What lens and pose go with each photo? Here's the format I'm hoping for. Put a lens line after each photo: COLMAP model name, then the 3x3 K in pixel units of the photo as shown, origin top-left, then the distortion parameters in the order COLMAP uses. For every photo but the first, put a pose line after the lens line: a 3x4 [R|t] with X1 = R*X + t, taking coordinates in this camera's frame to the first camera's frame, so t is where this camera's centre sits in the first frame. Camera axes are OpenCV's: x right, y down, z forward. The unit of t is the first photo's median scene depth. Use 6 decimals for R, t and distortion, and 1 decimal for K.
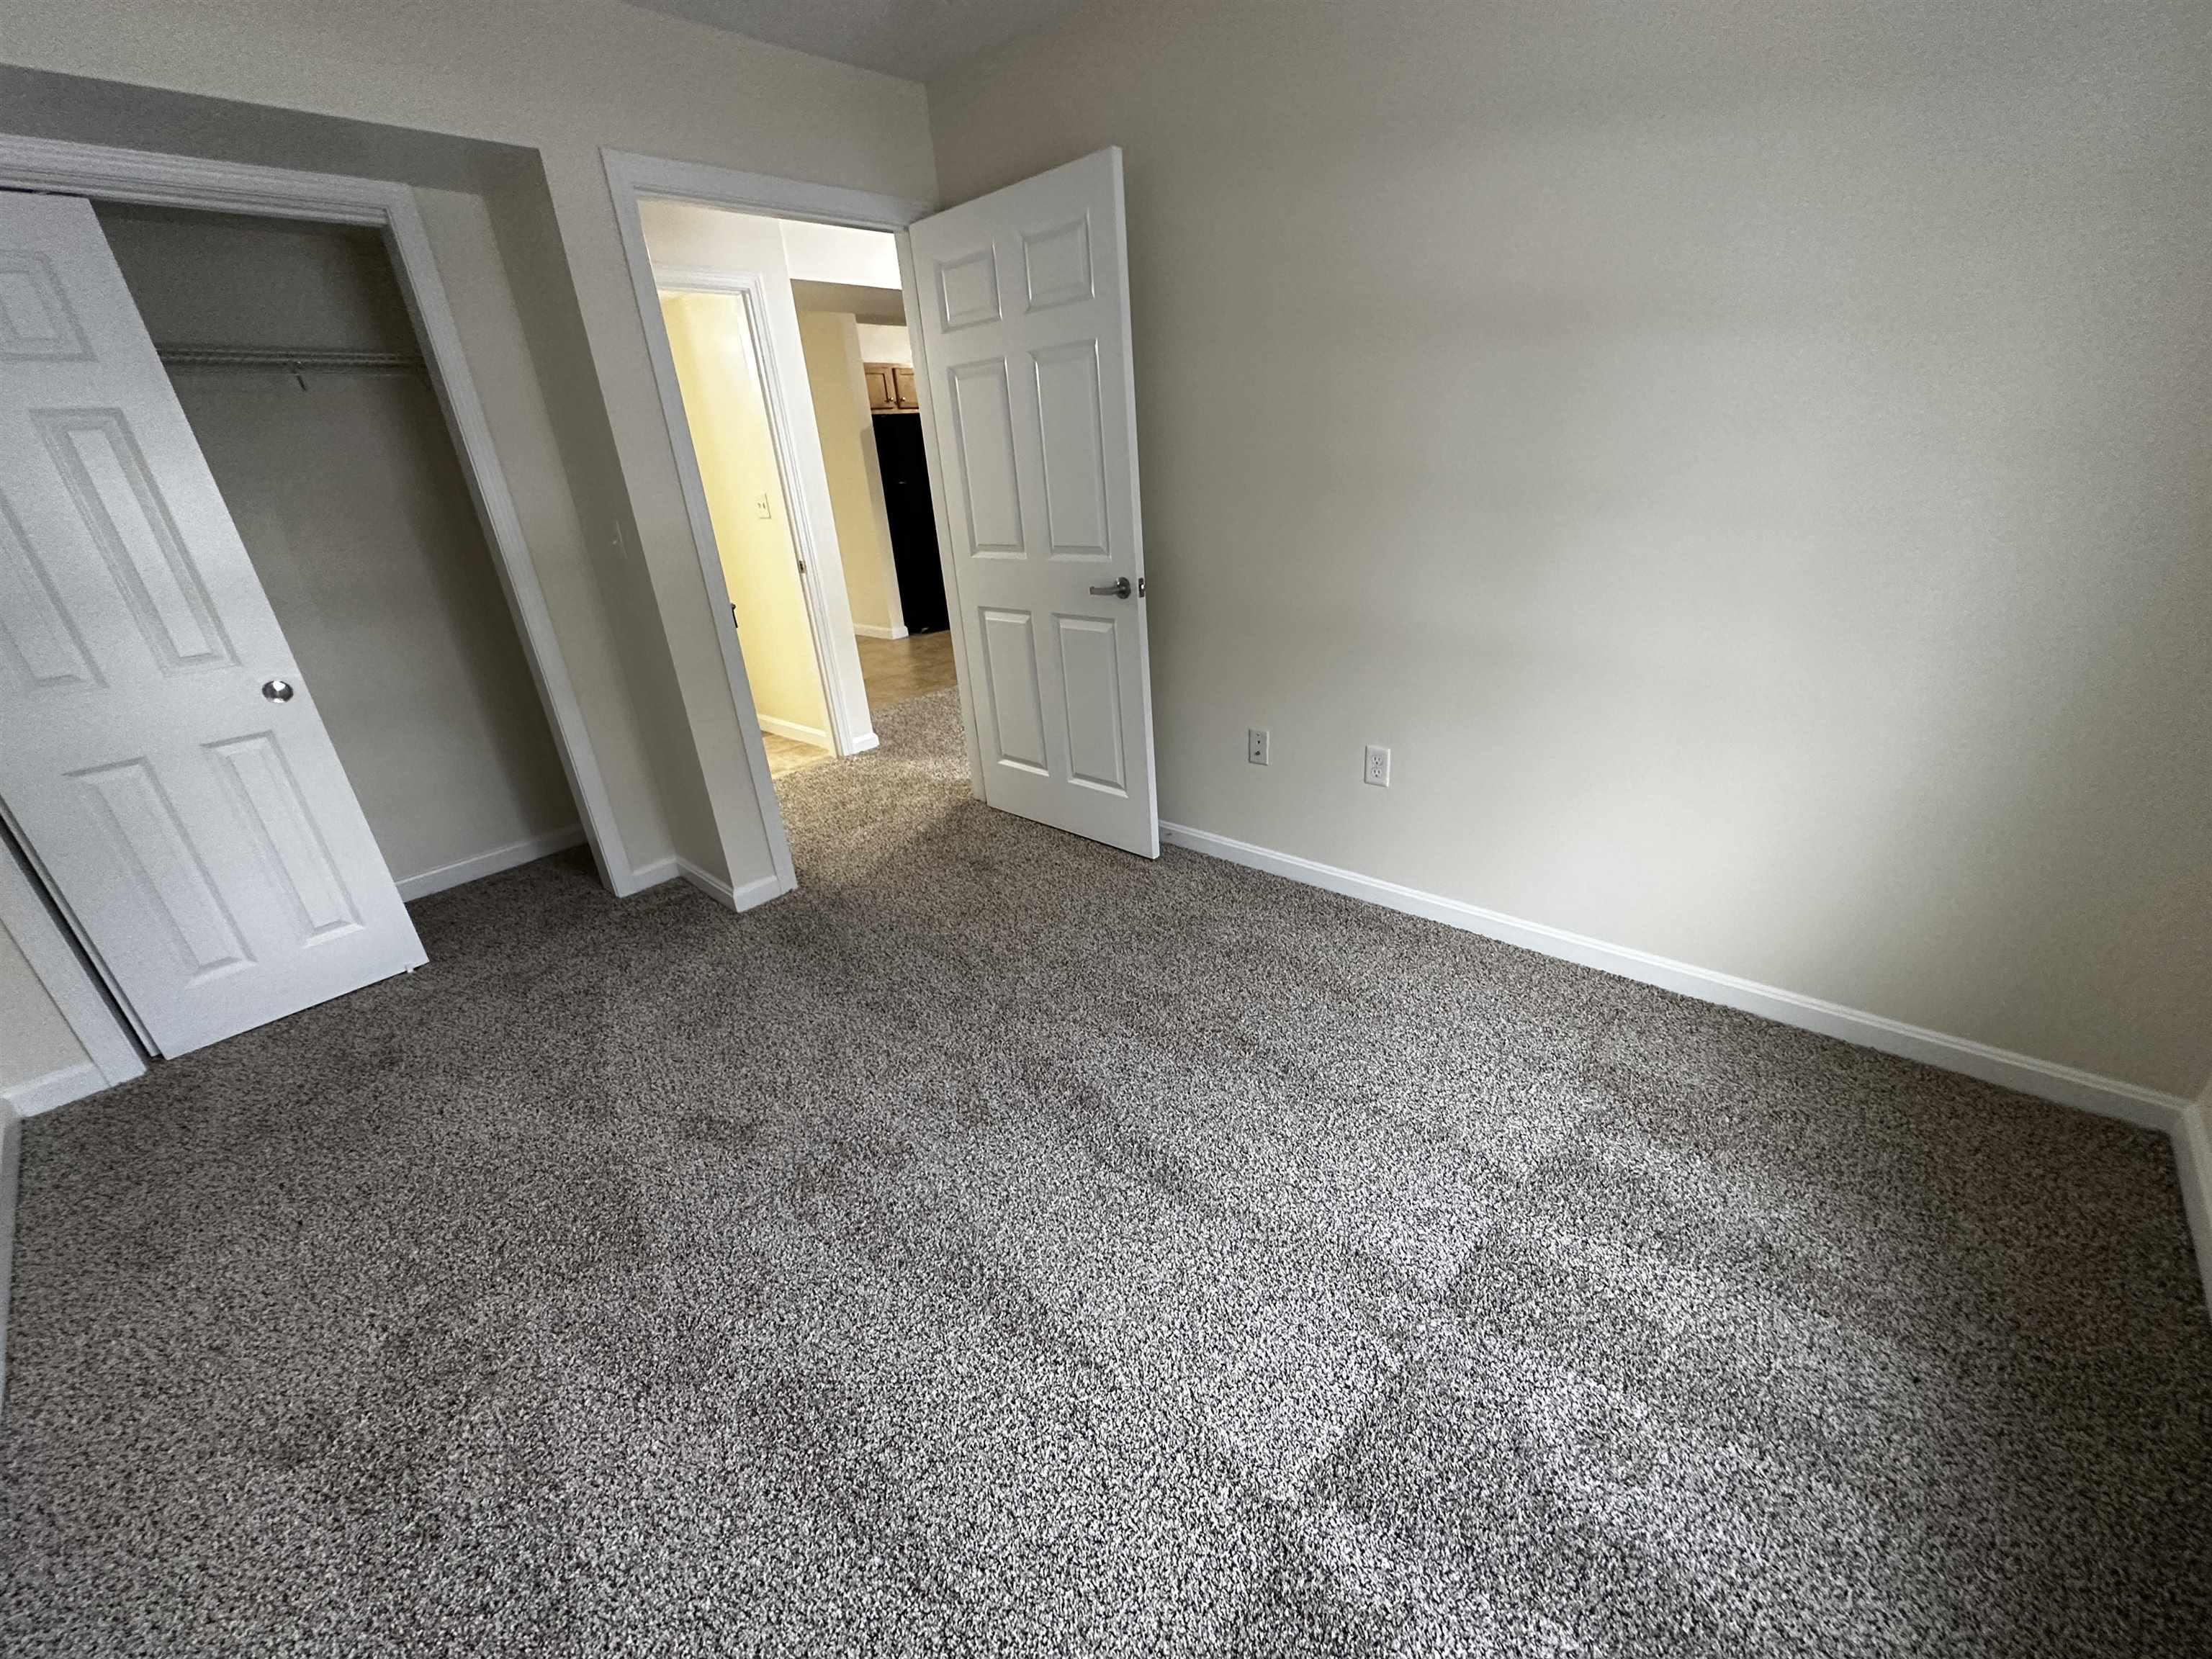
lens RADIAL K [[885.2, 0, 1107.8], [0, 885.2, 832.1], [0, 0, 1]] dist [-0.000101, 0.000295]
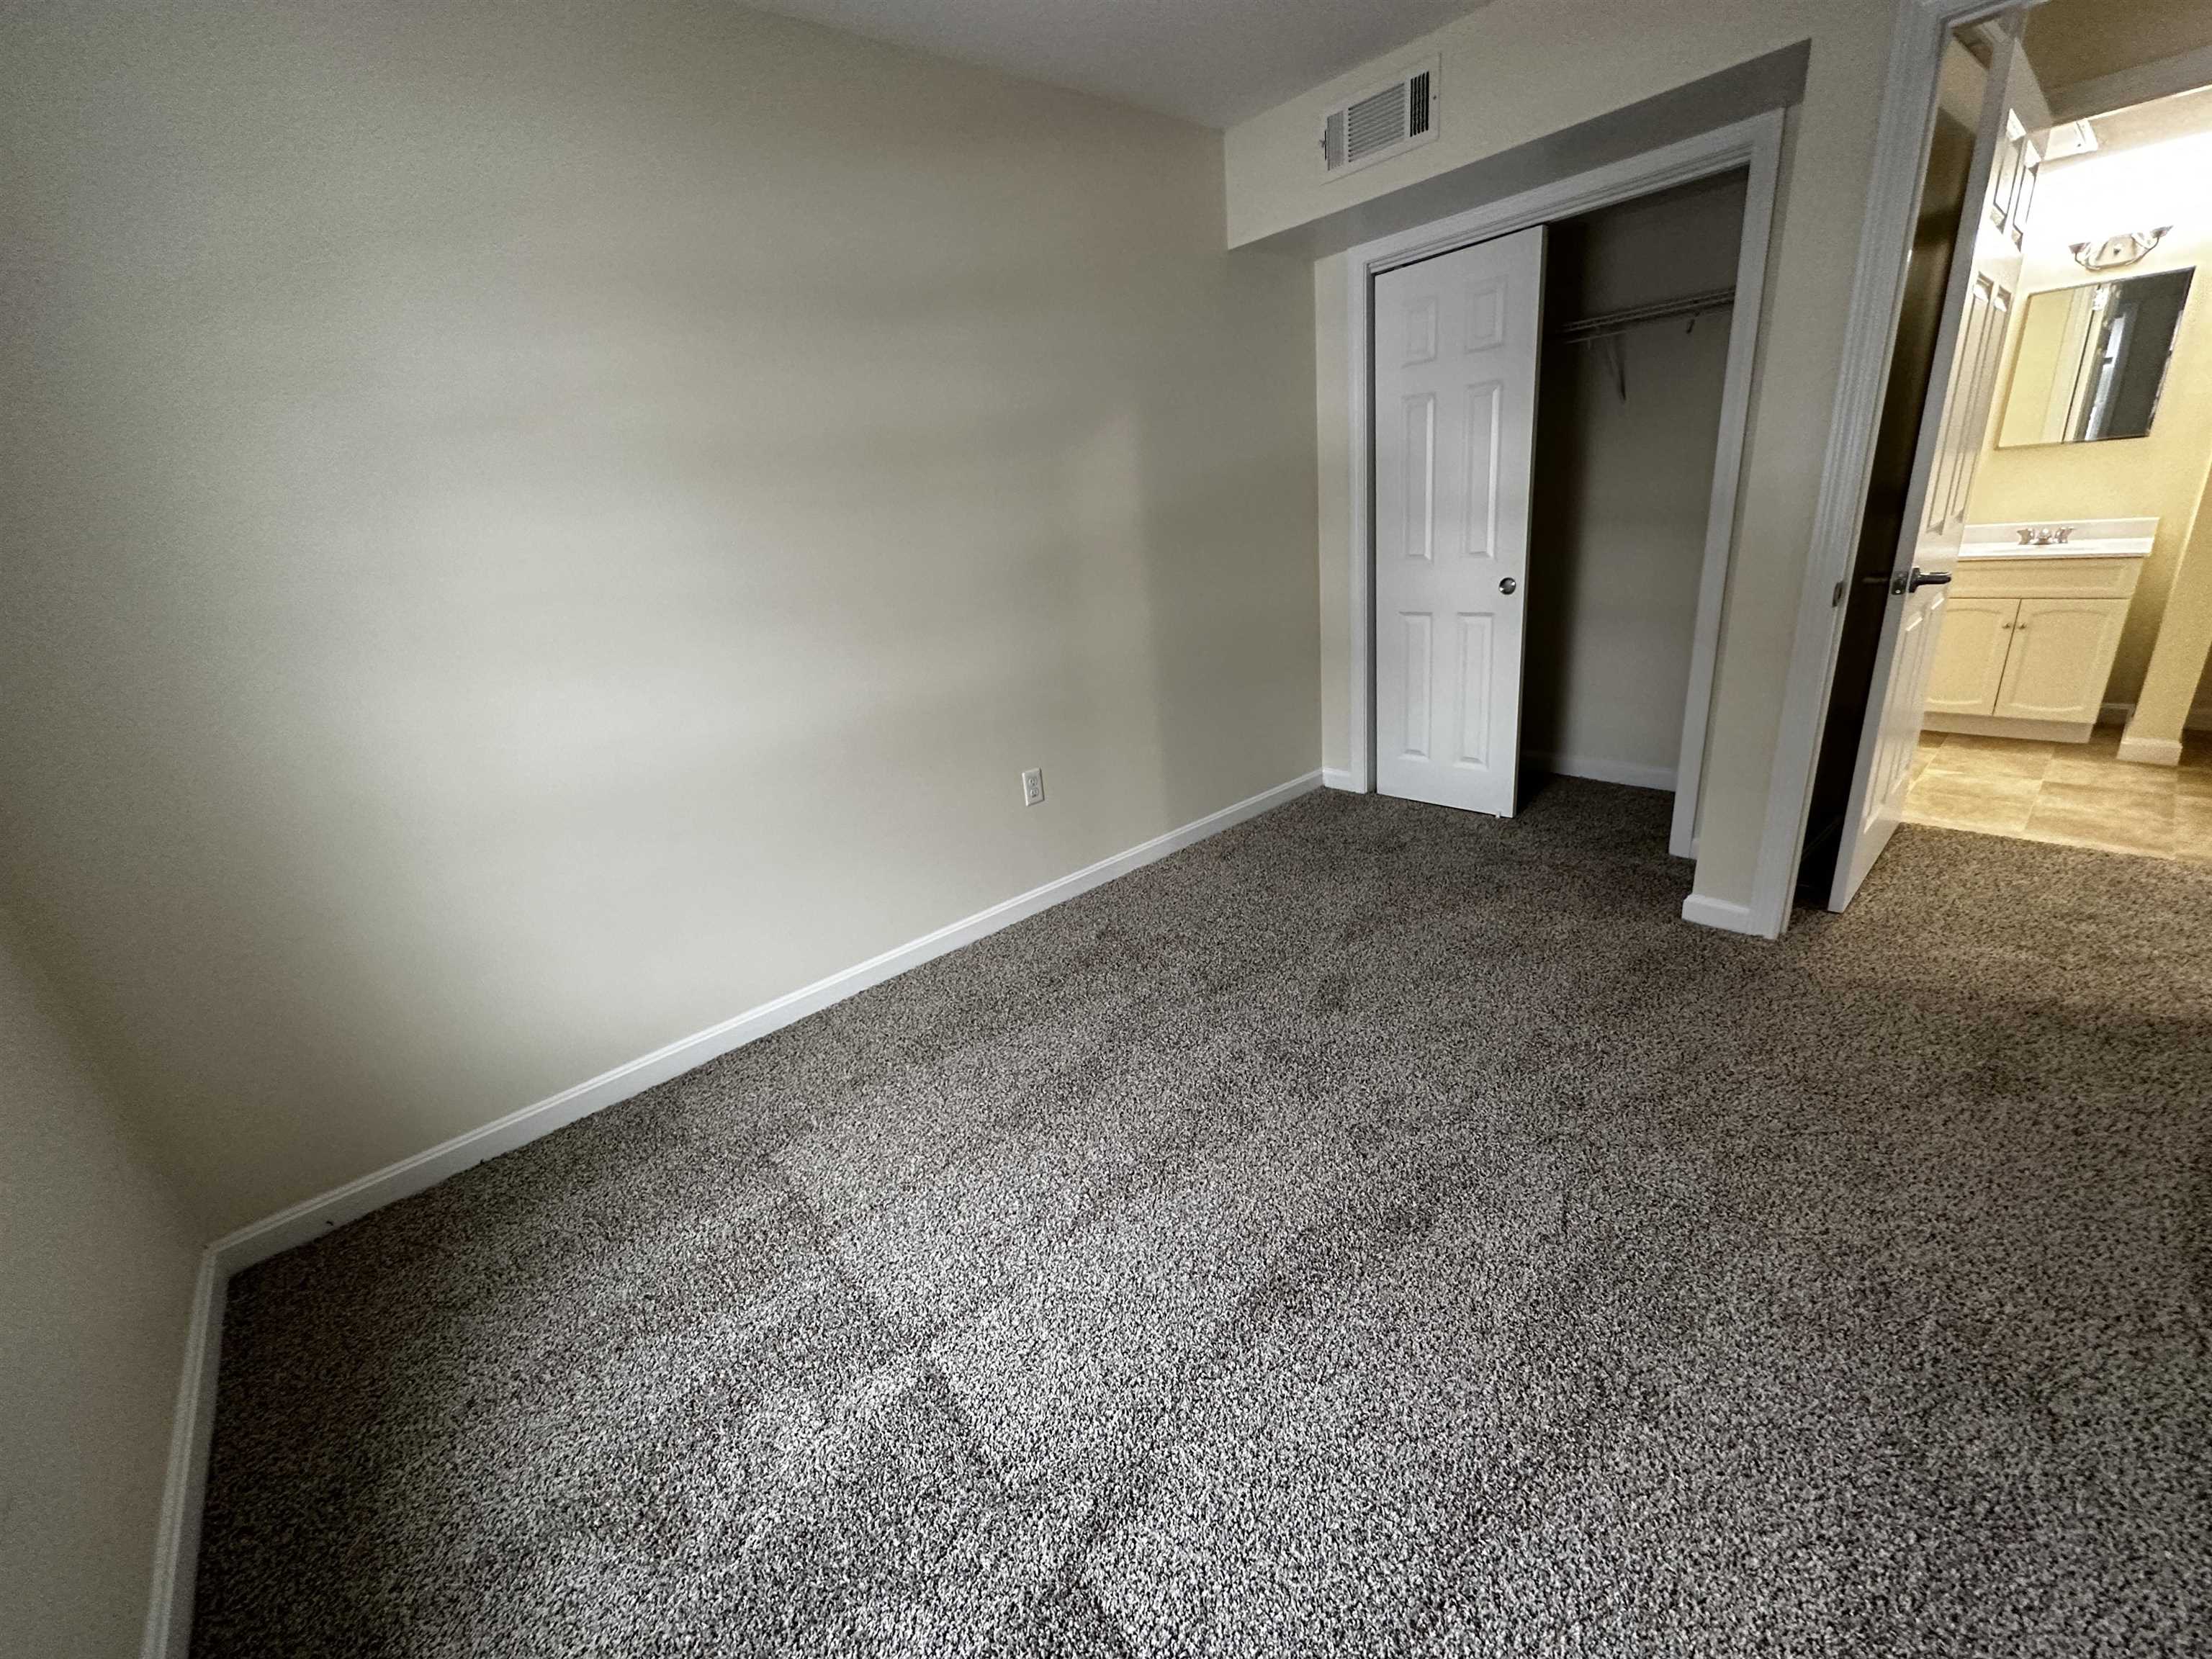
lens RADIAL K [[885.2, 0, 1107.8], [0, 885.2, 832.1], [0, 0, 1]] dist [-0.000101, 0.000295]
pose [[-0.105933, 0.417228, -0.902607, 0.517455], [-0.297376, 0.852880, 0.429143, -0.243634], [0.948866, 0.313874, 0.033725, 0.506295]]
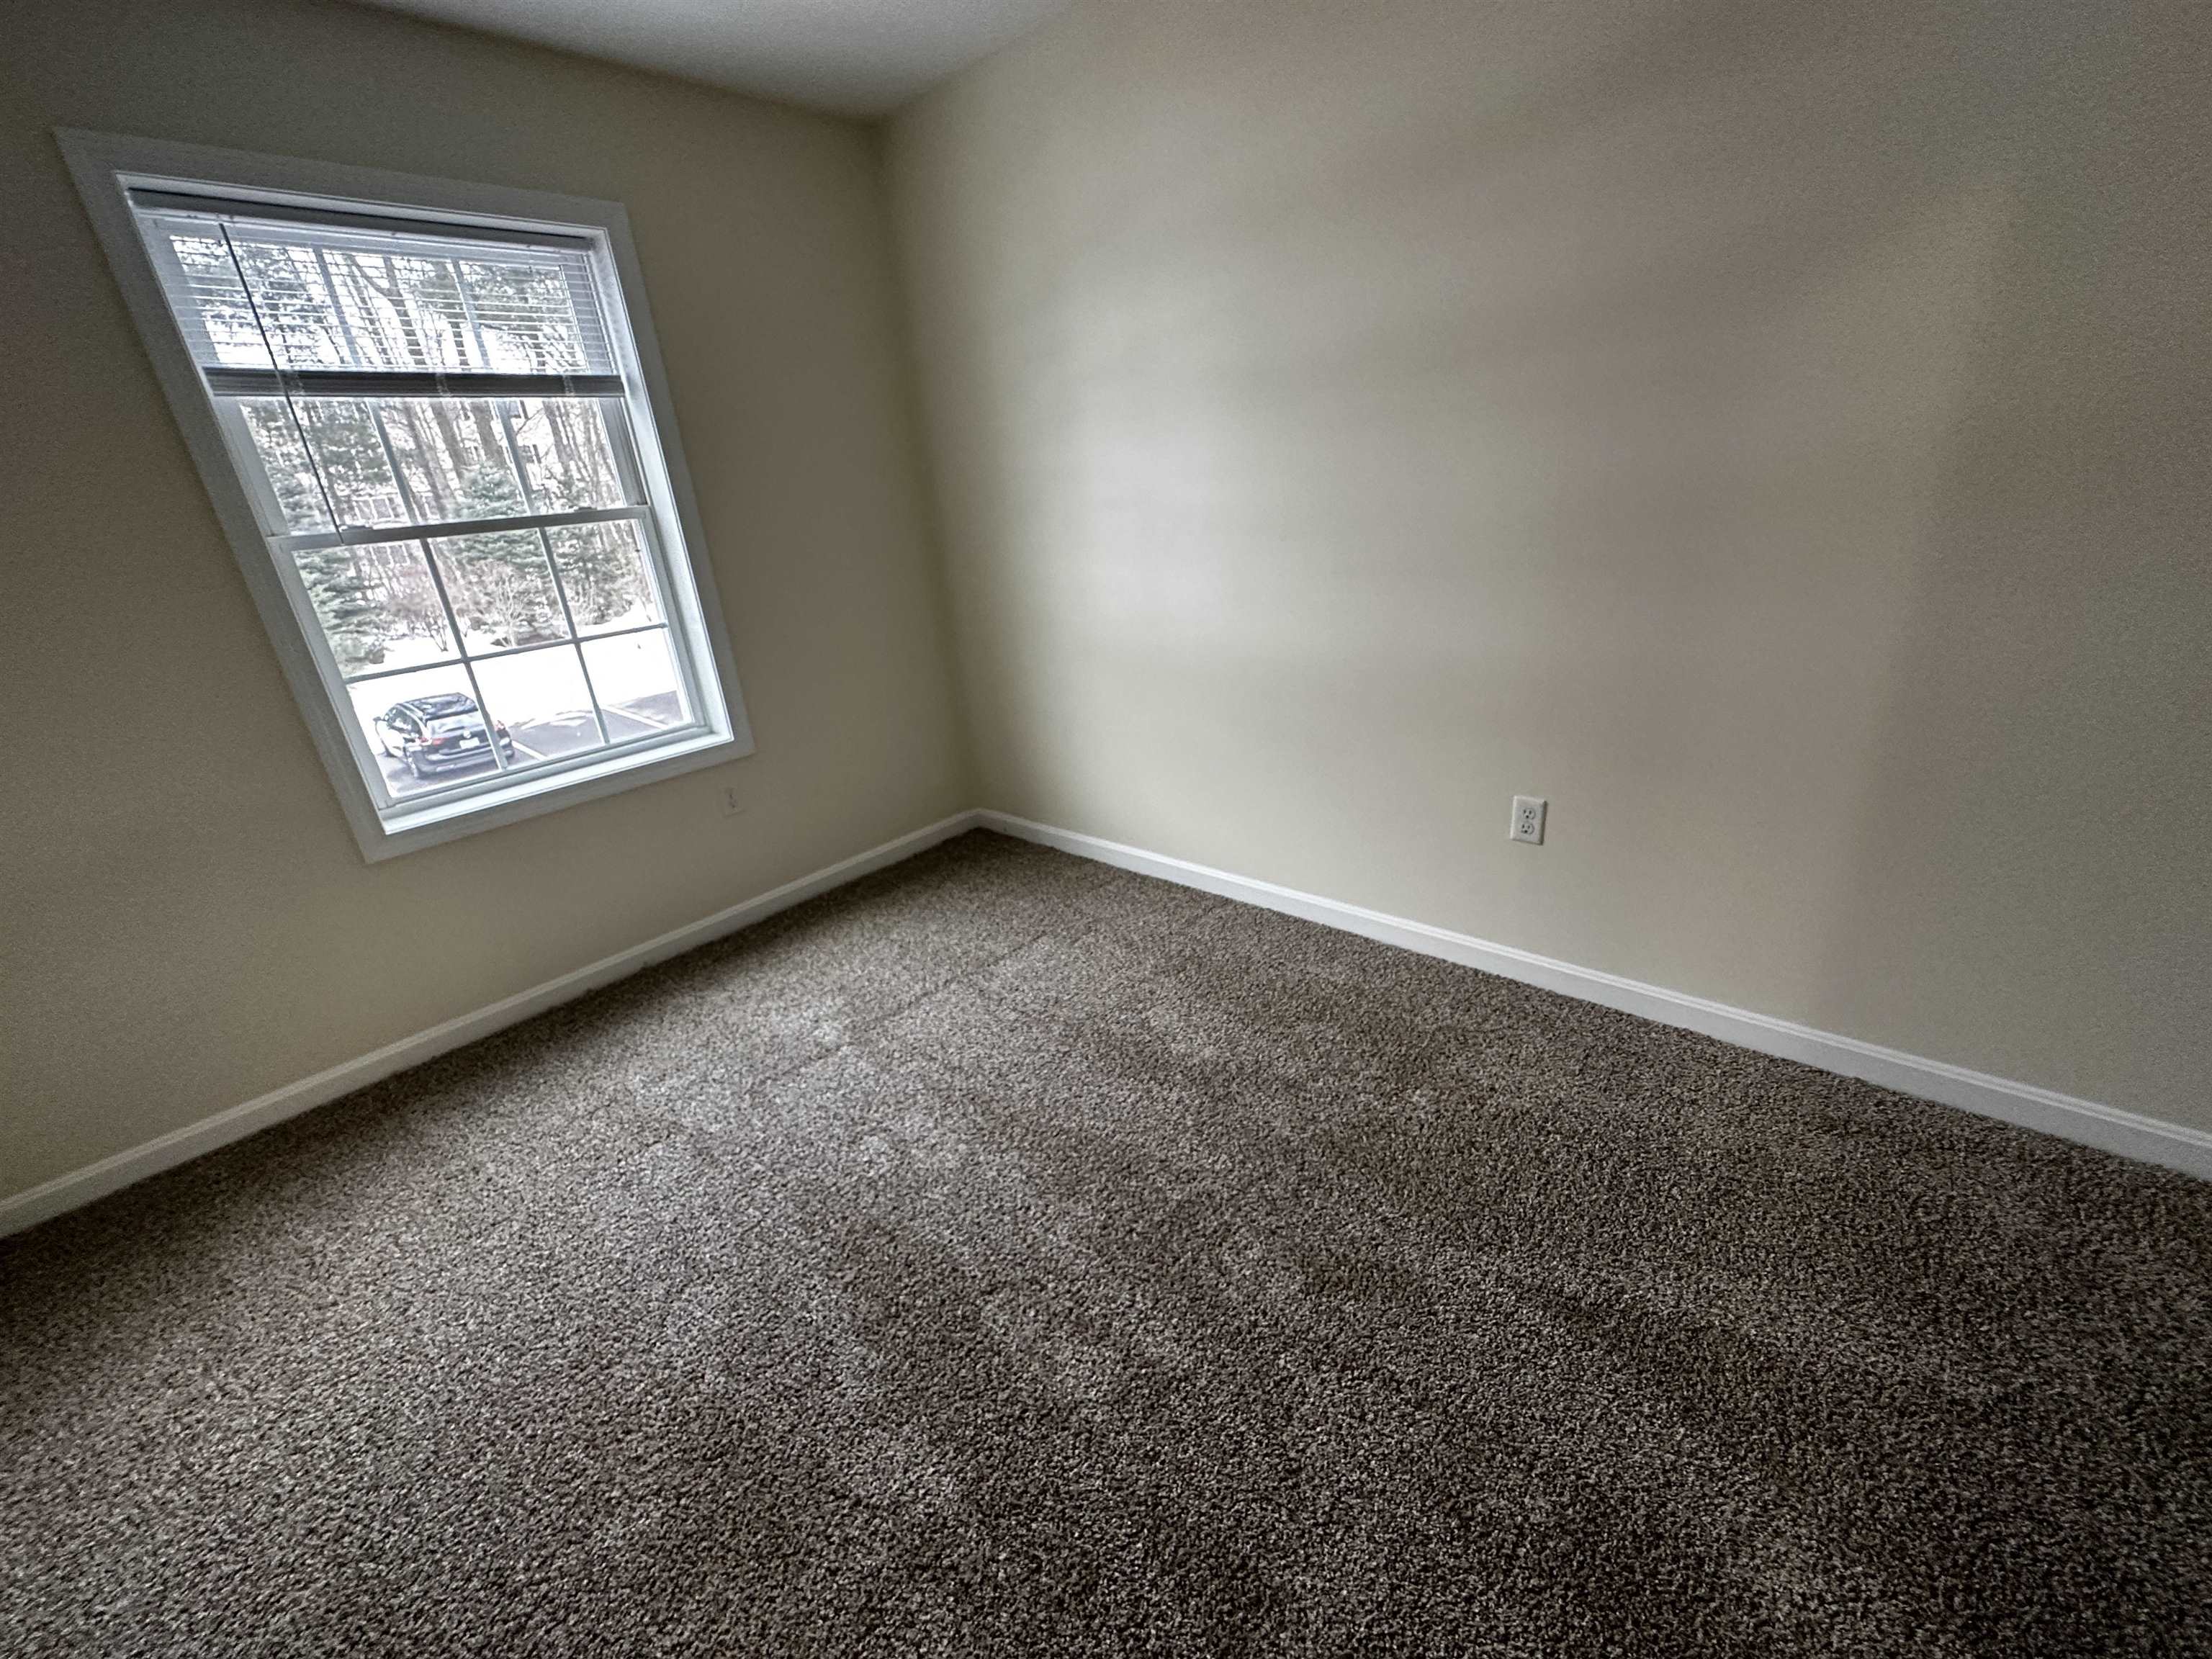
lens RADIAL K [[885.2, 0, 1107.8], [0, 885.2, 832.1], [0, 0, 1]] dist [-0.000101, 0.000295]
pose [[-0.989090, 0.136627, 0.055076, -0.273696], [0.135437, 0.696370, 0.704787, -0.425758], [0.057940, 0.704558, -0.707277, 1.073216]]
